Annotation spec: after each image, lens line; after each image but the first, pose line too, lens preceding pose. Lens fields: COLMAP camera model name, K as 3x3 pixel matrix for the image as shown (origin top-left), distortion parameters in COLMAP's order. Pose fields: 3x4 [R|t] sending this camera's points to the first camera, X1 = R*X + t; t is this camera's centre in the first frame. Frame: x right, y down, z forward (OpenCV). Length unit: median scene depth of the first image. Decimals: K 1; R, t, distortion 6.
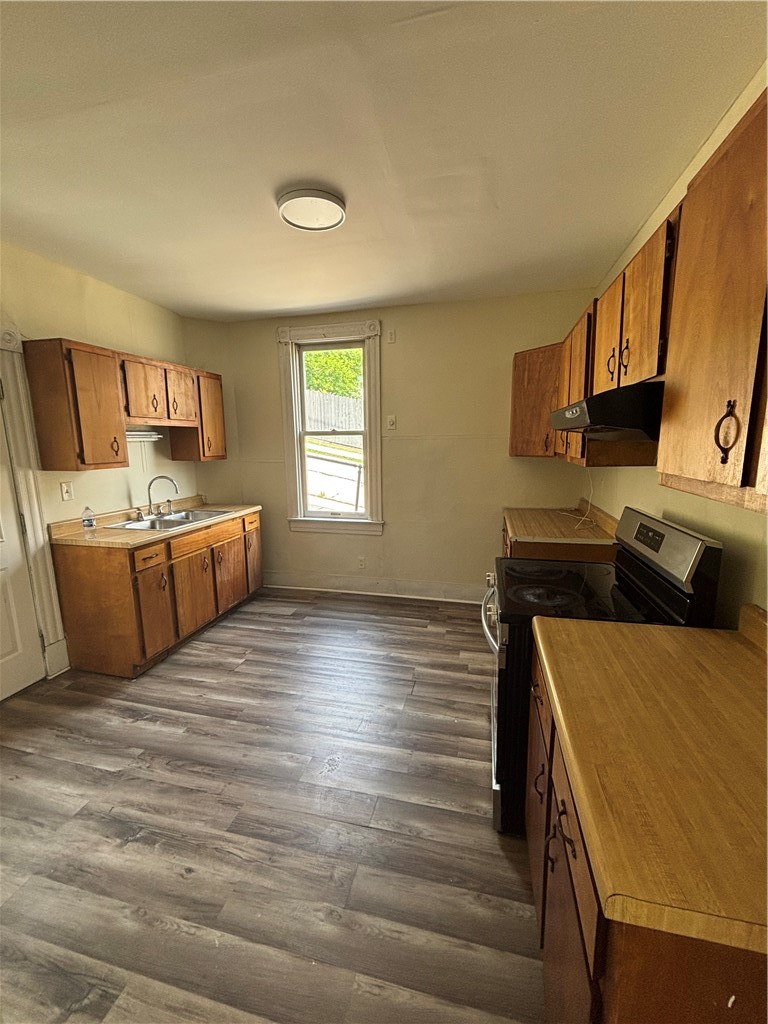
lens RADIAL K [[413.2, 0, 384.0], [0, 413.2, 512.0], [0, 0, 1]] dist [0.001245, 0.000276]
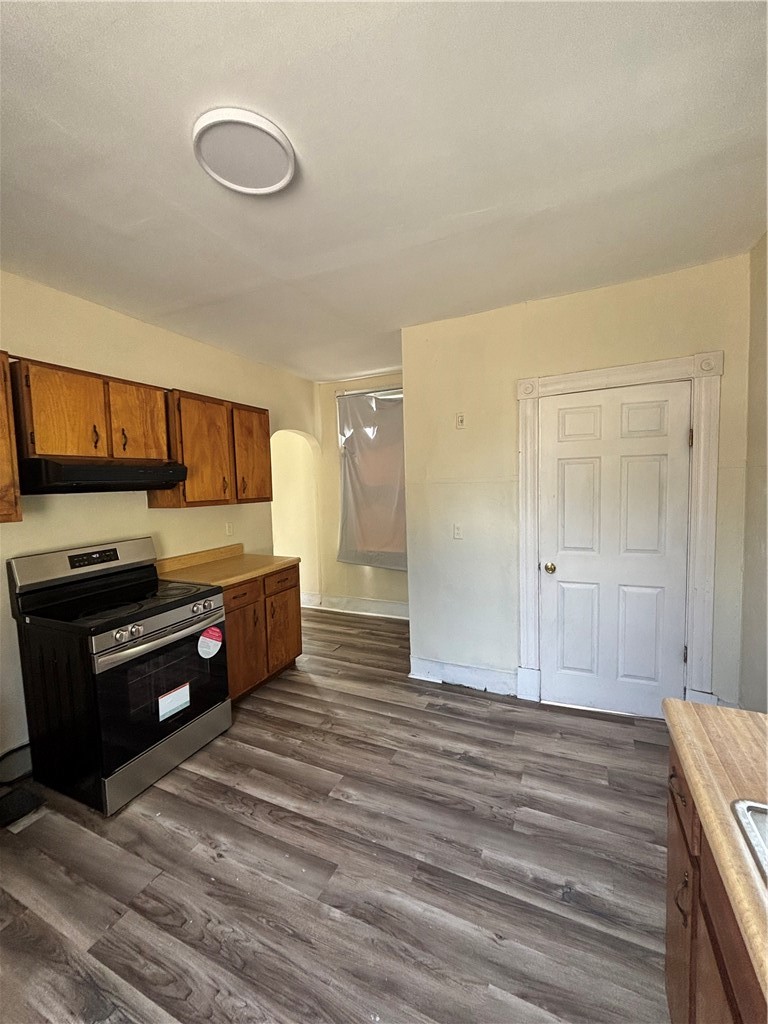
lens RADIAL K [[413.2, 0, 384.0], [0, 413.2, 512.0], [0, 0, 1]] dist [0.001245, 0.000276]
pose [[-0.979994, 0.028177, 0.197022, -0.538309], [0.074866, 0.969411, 0.233745, -0.299533], [-0.184409, 0.243819, -0.952127, 1.814273]]
